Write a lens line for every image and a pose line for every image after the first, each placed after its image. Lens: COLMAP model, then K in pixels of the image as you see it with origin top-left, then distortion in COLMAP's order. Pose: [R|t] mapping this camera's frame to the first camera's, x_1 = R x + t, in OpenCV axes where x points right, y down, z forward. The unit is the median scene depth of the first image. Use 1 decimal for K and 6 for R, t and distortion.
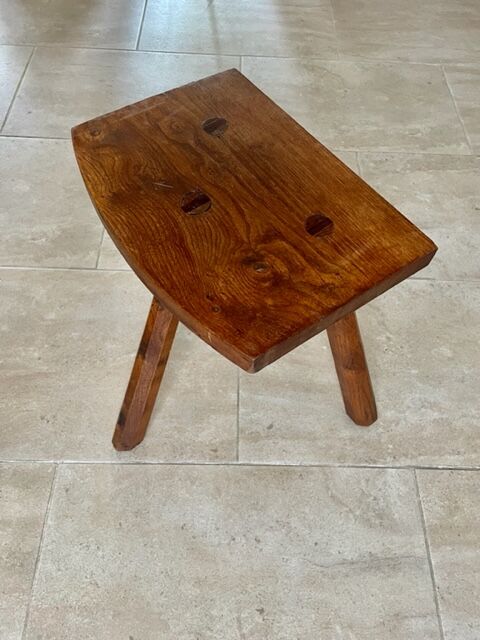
lens RADIAL K [[483.1, 0, 244.0], [0, 483.1, 320.2], [0, 0, 1]] dist [0.088206, -0.116600]
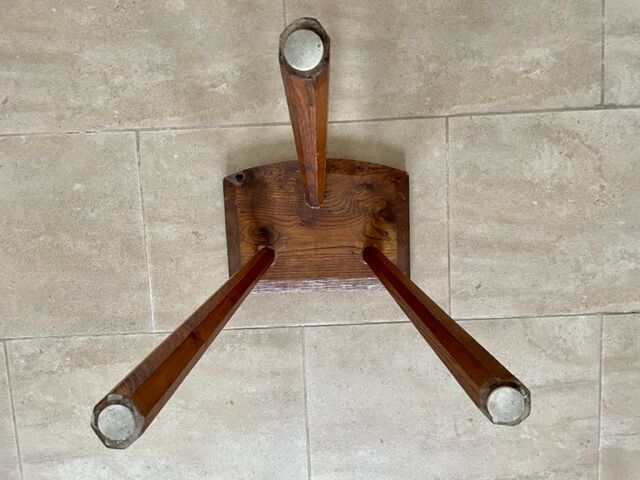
lens RADIAL K [[483.1, 0, 320.0], [0, 483.1, 240.0], [0, 0, 1]] dist [0.088206, -0.116600]
pose [[0.998023, -0.043515, -0.045345, -0.276482], [0.062090, 0.794396, 0.604218, -0.615556], [0.009729, -0.605839, 0.795528, 0.173554]]
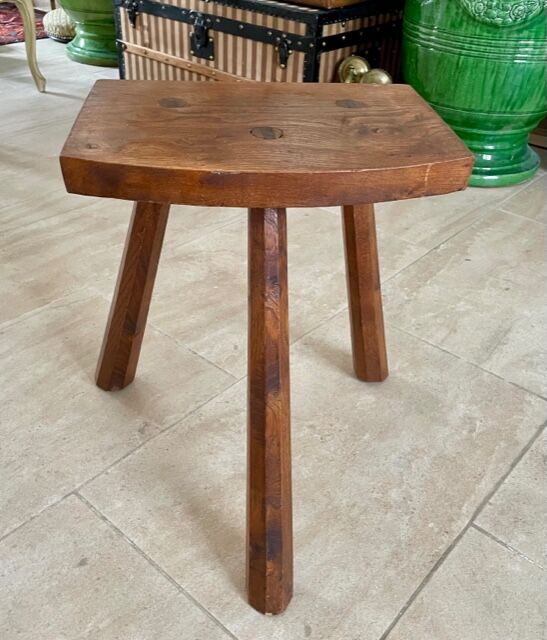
lens RADIAL K [[640.6, 0, 284.0], [0, 640.6, 318.0], [0, 0, 1]] dist [0.090686, -0.129142]
pose [[0.650915, -0.445906, 0.614392, -0.680267], [0.641222, 0.756171, -0.130535, -0.420057], [-0.406379, 0.478929, 0.778128, 0.467415]]
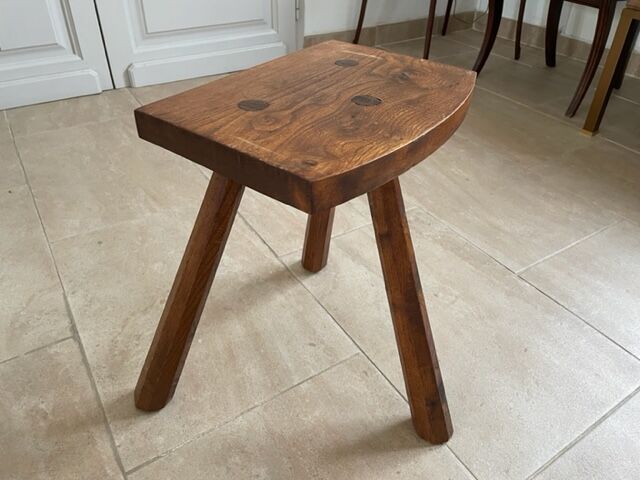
lens RADIAL K [[483.1, 0, 320.0], [0, 483.1, 240.0], [0, 0, 1]] dist [0.088206, -0.116600]
pose [[-0.544073, -0.549215, 0.634309, -0.499685], [0.689369, 0.138335, 0.711079, -0.540544], [-0.478282, 0.824152, 0.303347, 0.554066]]
